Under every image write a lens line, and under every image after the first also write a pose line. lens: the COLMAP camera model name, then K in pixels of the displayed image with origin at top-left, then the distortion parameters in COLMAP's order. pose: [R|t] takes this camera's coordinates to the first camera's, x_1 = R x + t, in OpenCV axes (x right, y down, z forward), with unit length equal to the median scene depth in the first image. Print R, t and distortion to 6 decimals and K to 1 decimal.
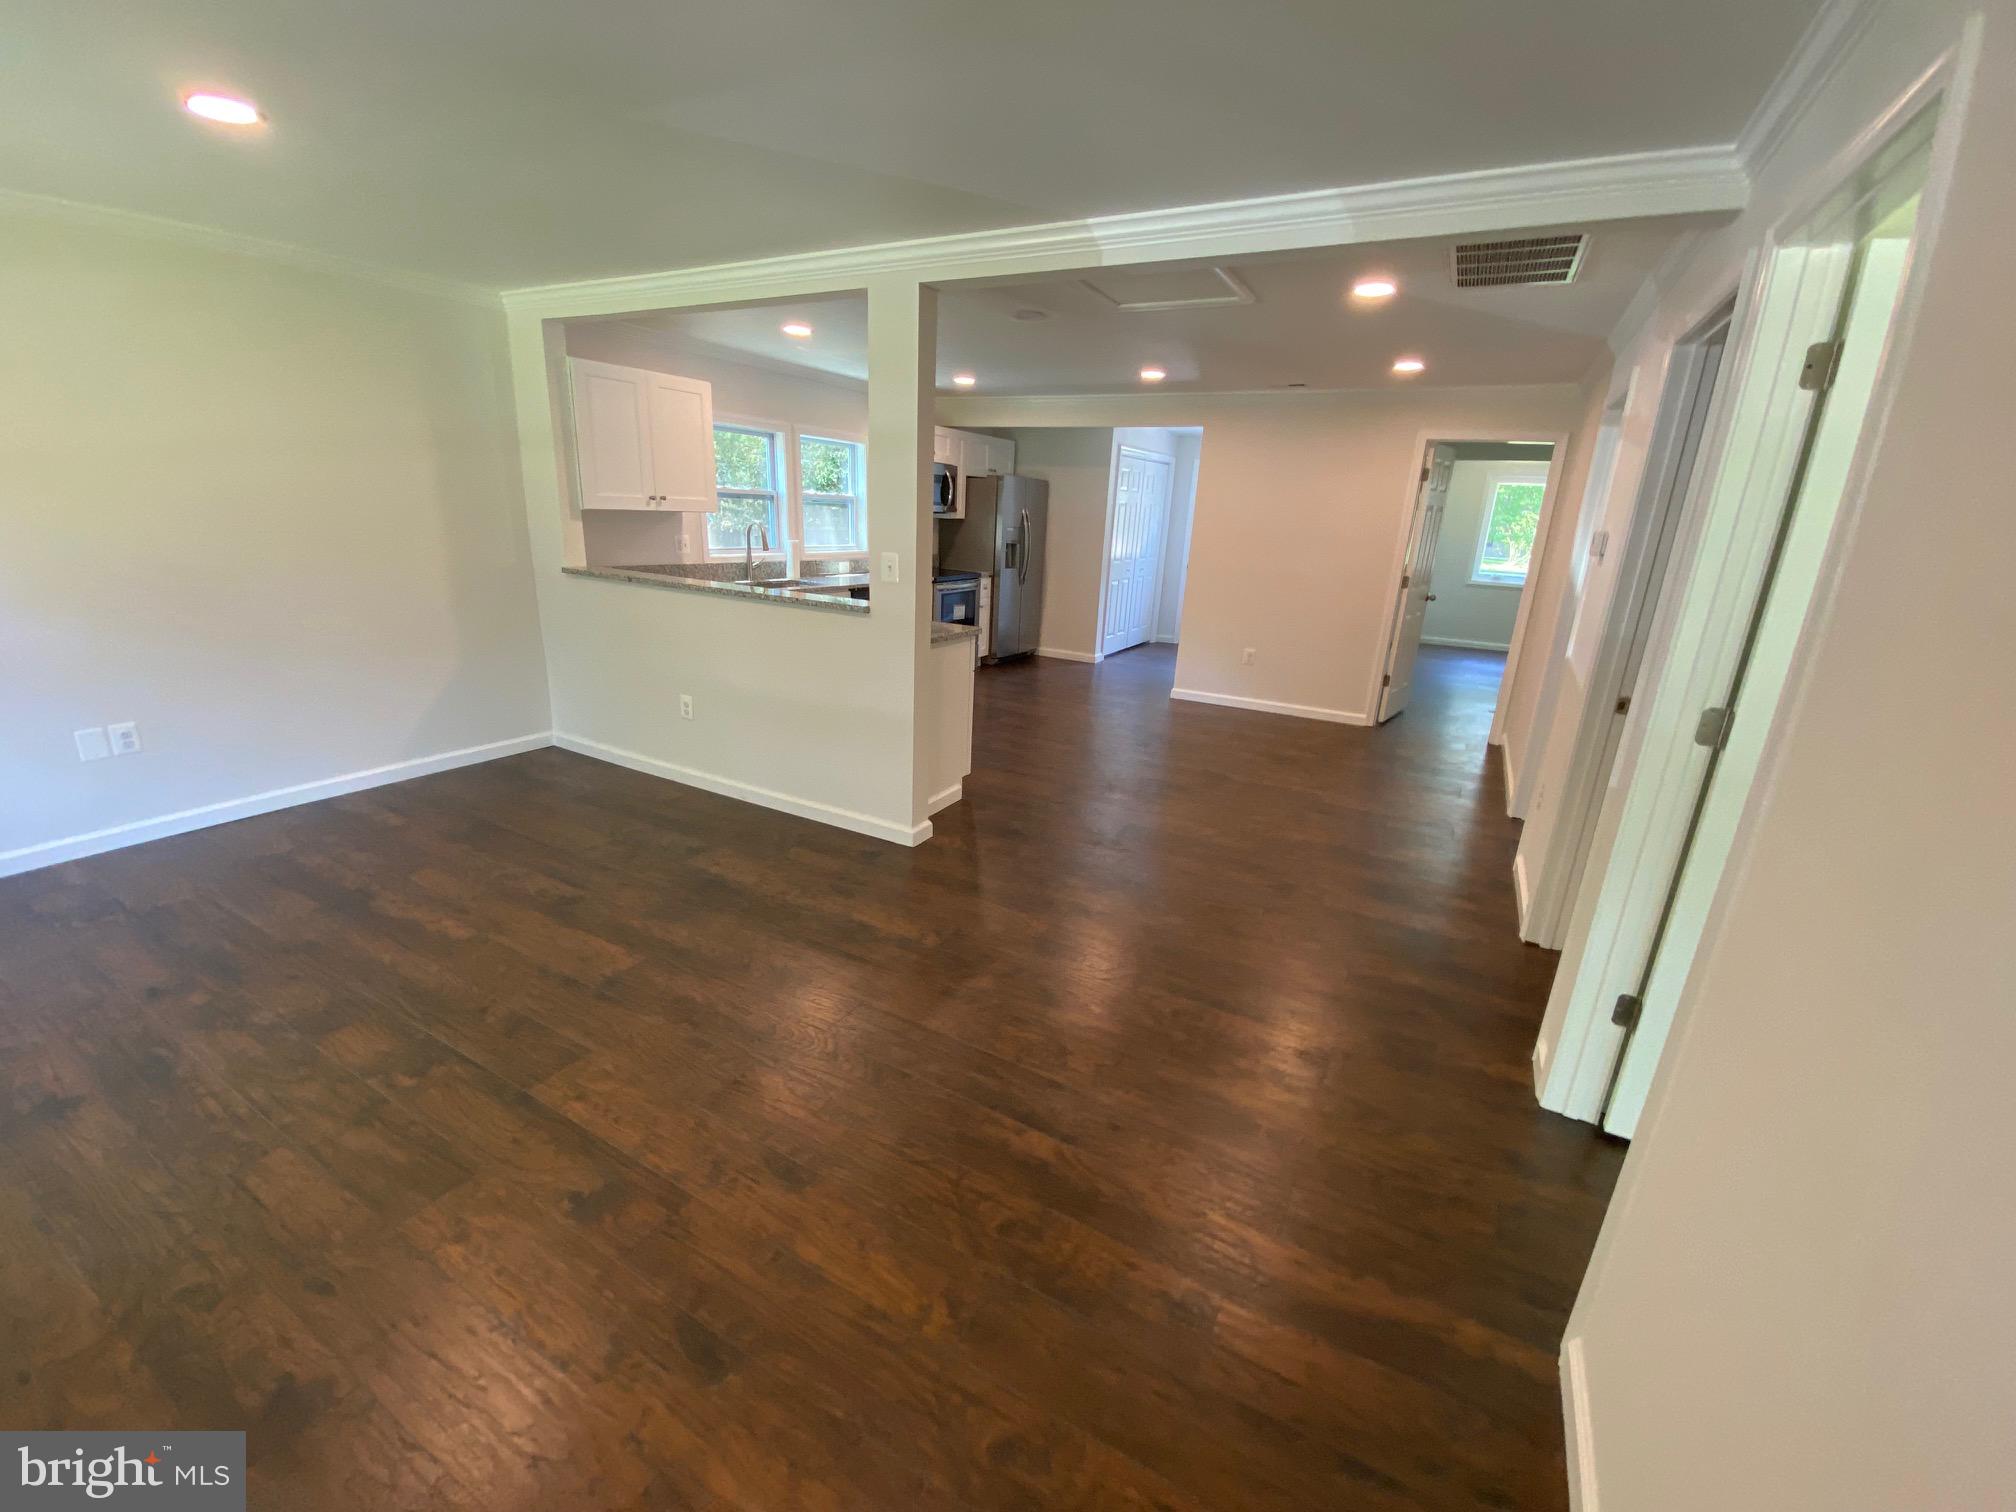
lens RADIAL K [[813.3, 0, 1008.0], [0, 813.3, 756.0], [0, 0, 1]] dist [0.027769, -0.024461]
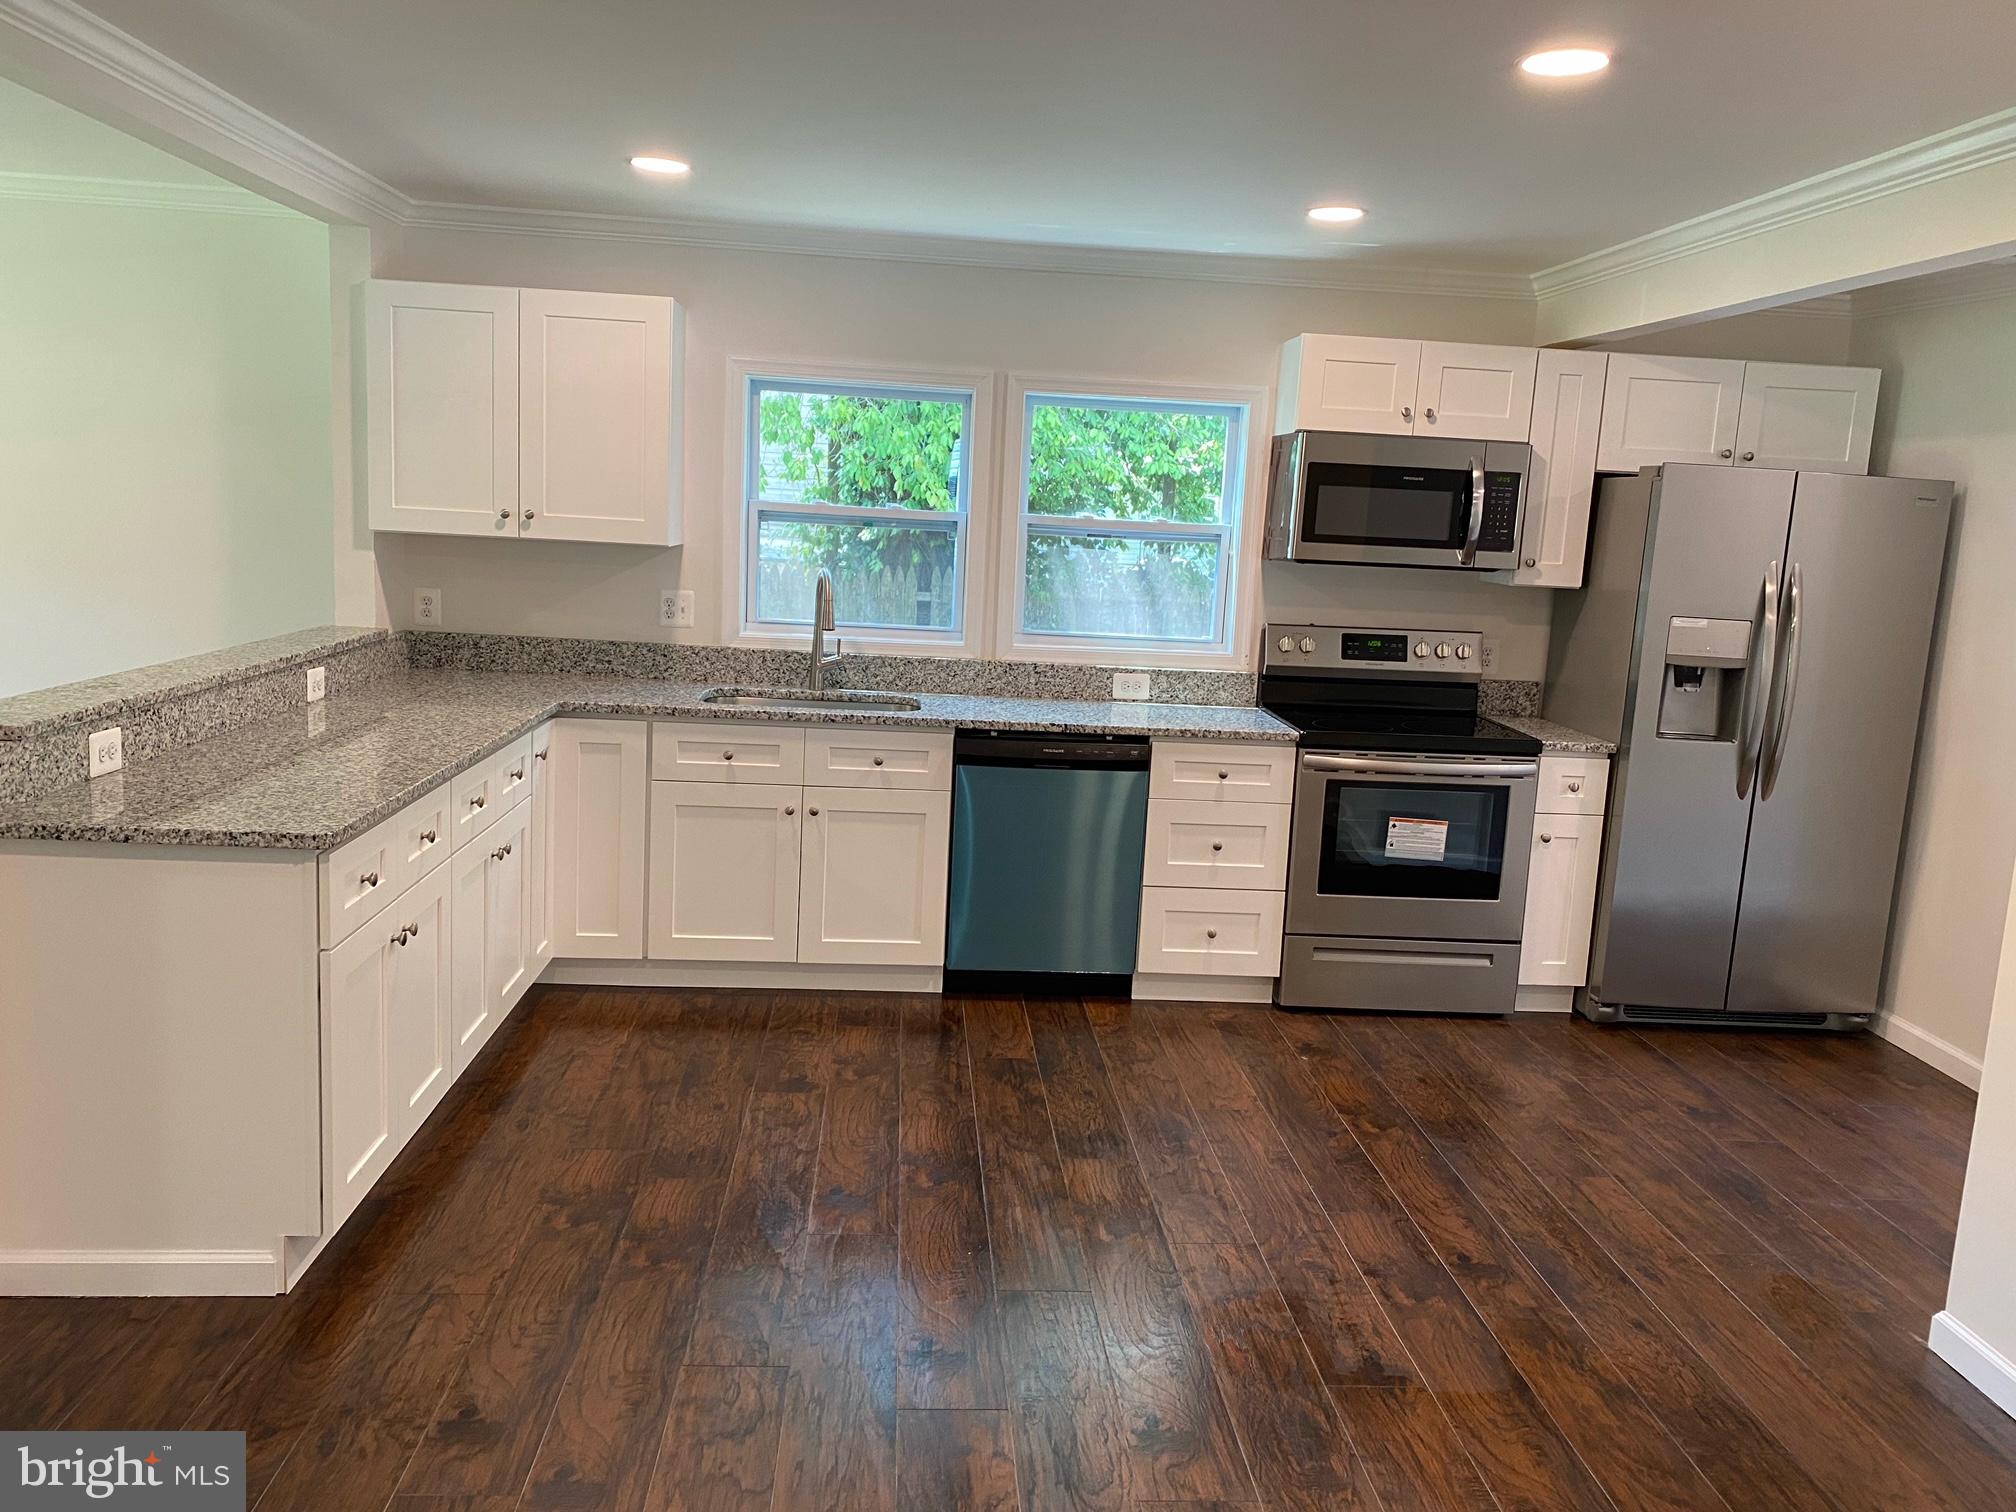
lens RADIAL K [[1522.0, 0, 1008.0], [0, 1522.0, 756.0], [0, 0, 1]] dist [0.007094, 0.002223]
pose [[0.546644, 0.116535, -0.829217, 0.482402], [-0.269780, 0.961977, -0.042654, -0.172540], [0.792717, 0.247022, 0.557297, 0.613397]]
